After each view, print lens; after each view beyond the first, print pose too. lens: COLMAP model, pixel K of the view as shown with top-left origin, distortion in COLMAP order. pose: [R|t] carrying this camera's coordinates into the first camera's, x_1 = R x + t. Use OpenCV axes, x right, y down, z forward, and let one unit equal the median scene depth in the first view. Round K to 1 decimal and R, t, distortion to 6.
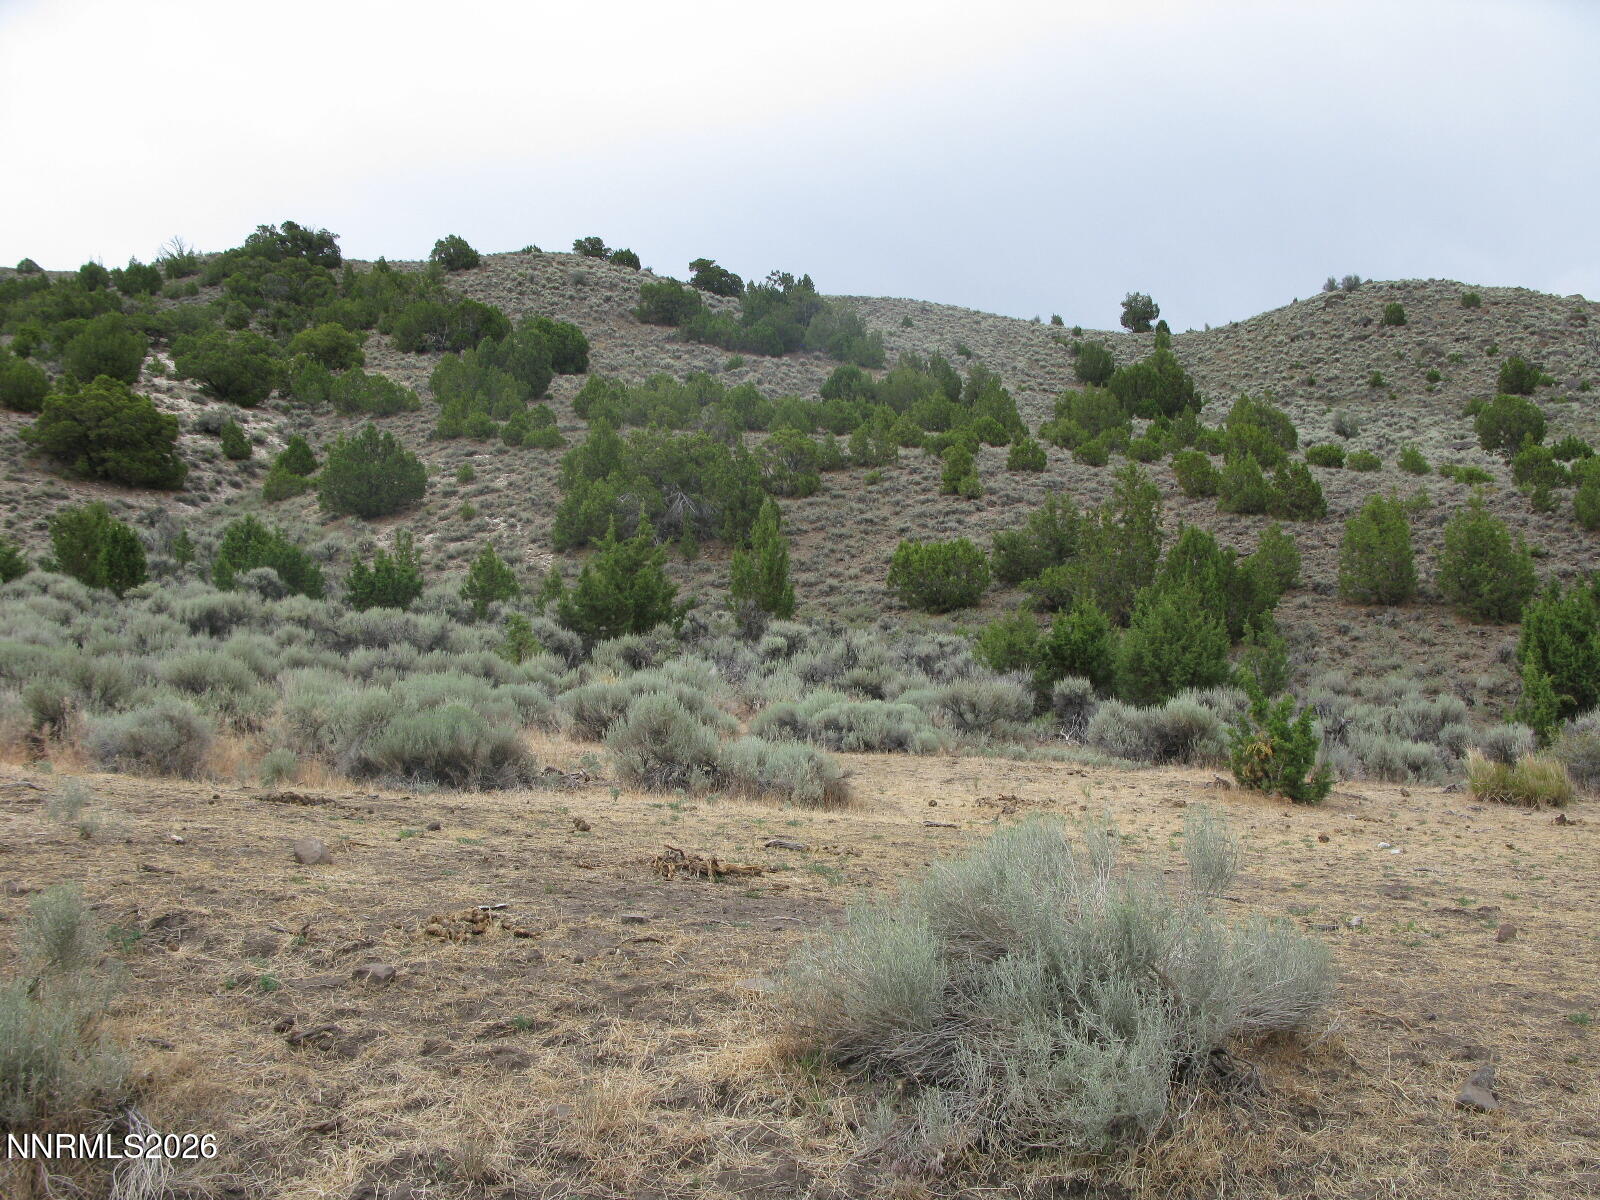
lens RADIAL K [[1657.4, 0, 826.4], [0, 1657.4, 625.9], [0, 0, 1]] dist [-0.126539, 0.000000]
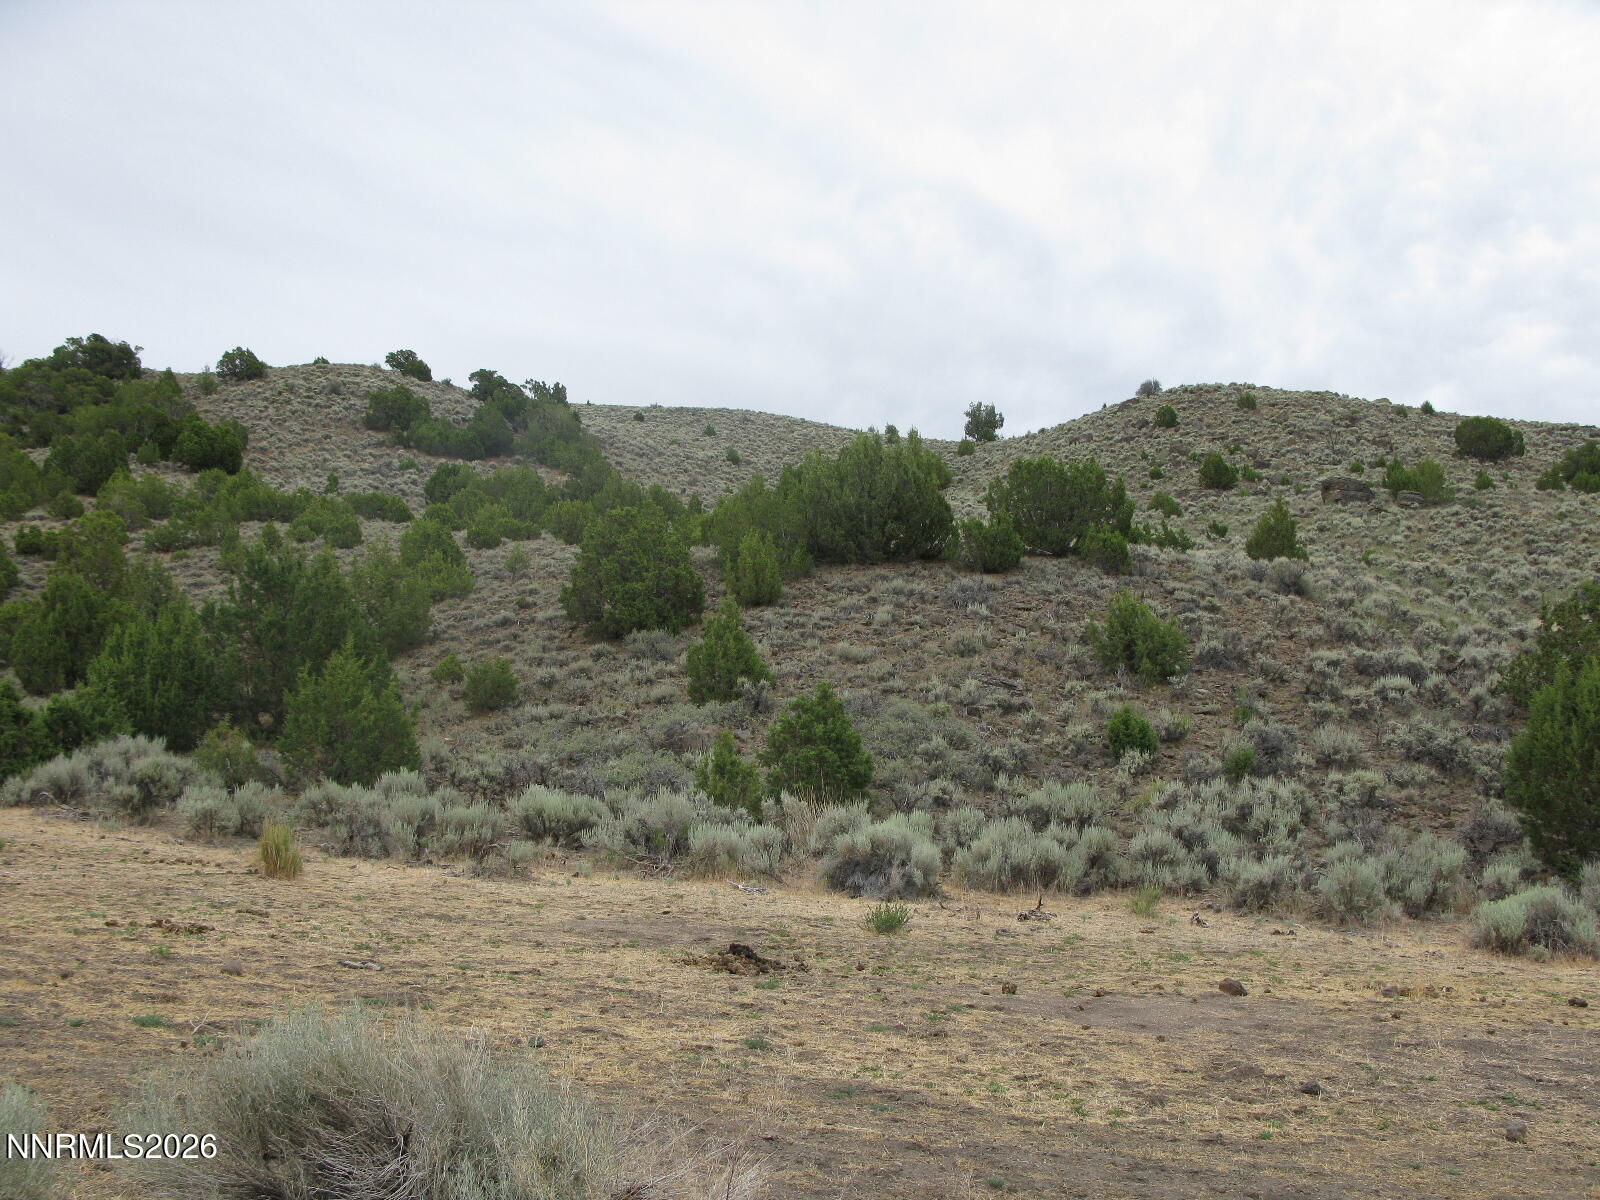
lens RADIAL K [[1657.4, 0, 804.5], [0, 1657.4, 627.2], [0, 0, 1]] dist [-0.126539, 0.000000]
pose [[0.999950, -0.000681, -0.009976, 0.138669], [-0.000012, 0.997598, -0.069272, 0.008559], [0.009999, 0.069269, 0.997548, -0.008357]]
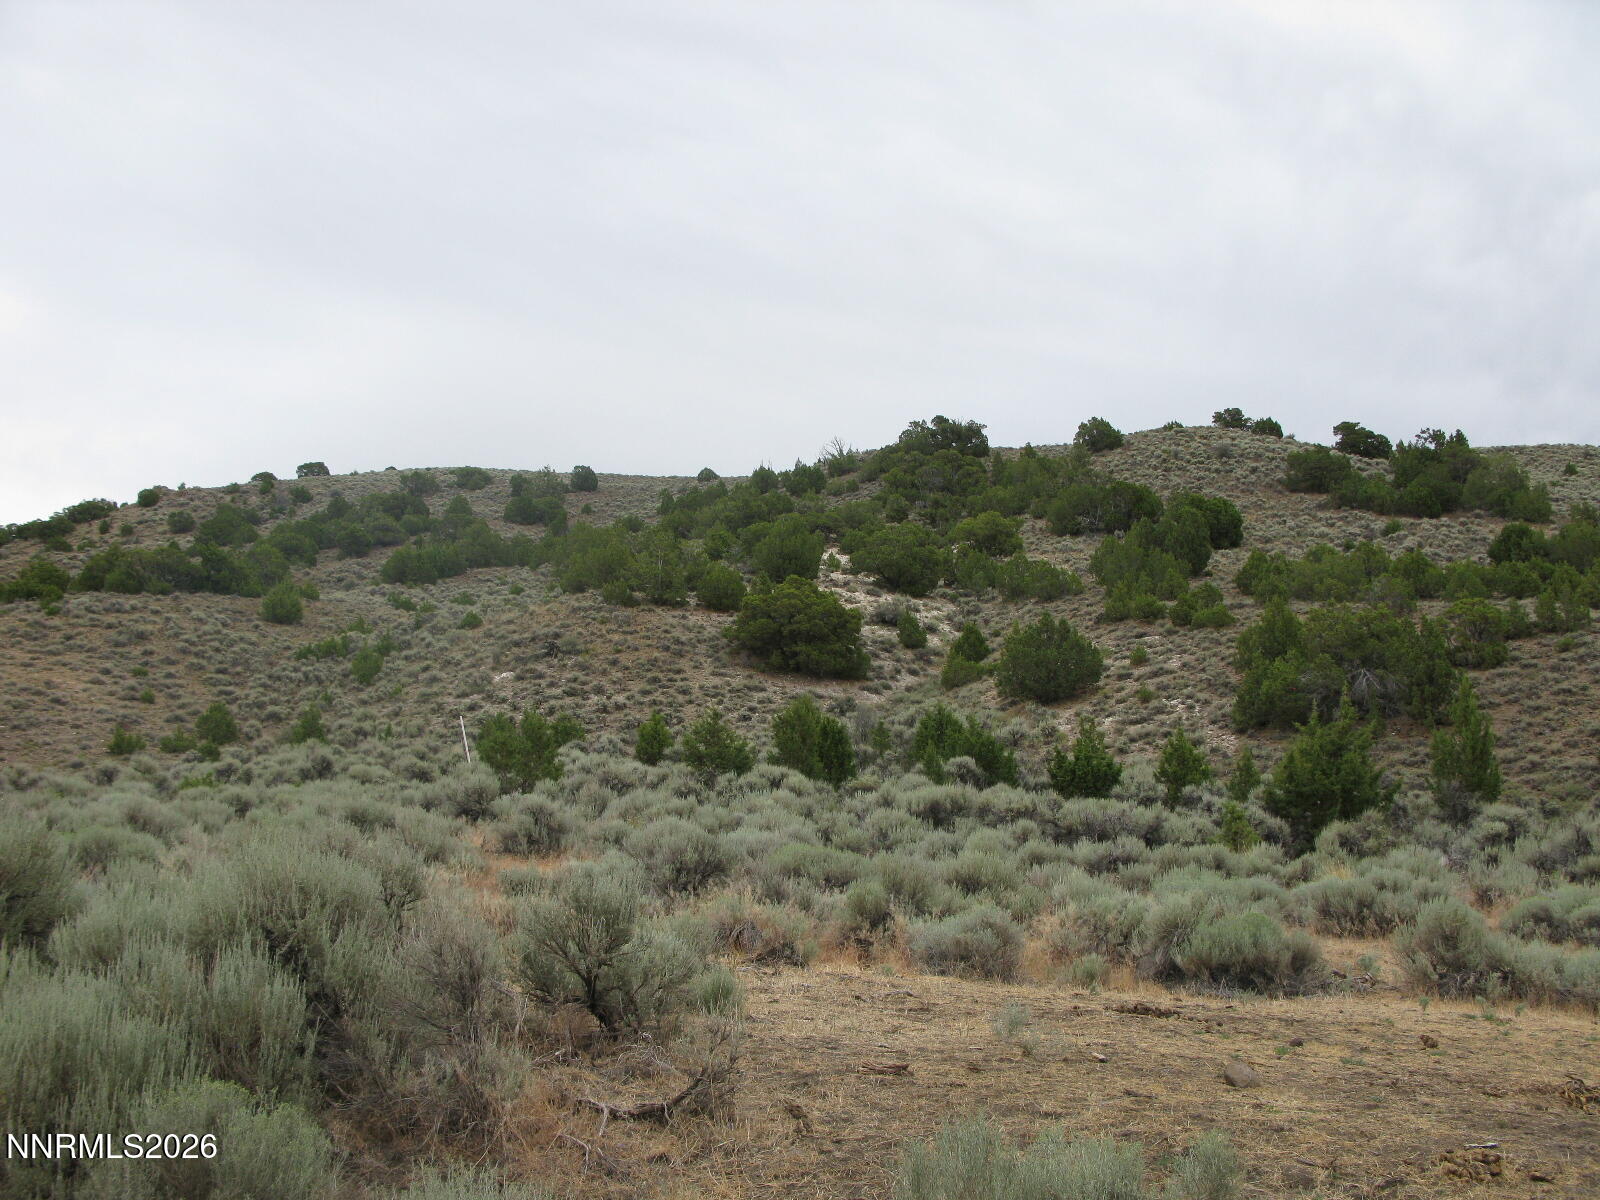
lens RADIAL K [[1657.4, 0, 806.6], [0, 1657.4, 615.0], [0, 0, 1]] dist [-0.126539, 0.000000]
pose [[0.922529, -0.048457, -0.382873, -0.005863], [0.005906, 0.993742, -0.111539, -0.001802], [0.385882, 0.100637, 0.917043, -0.005167]]
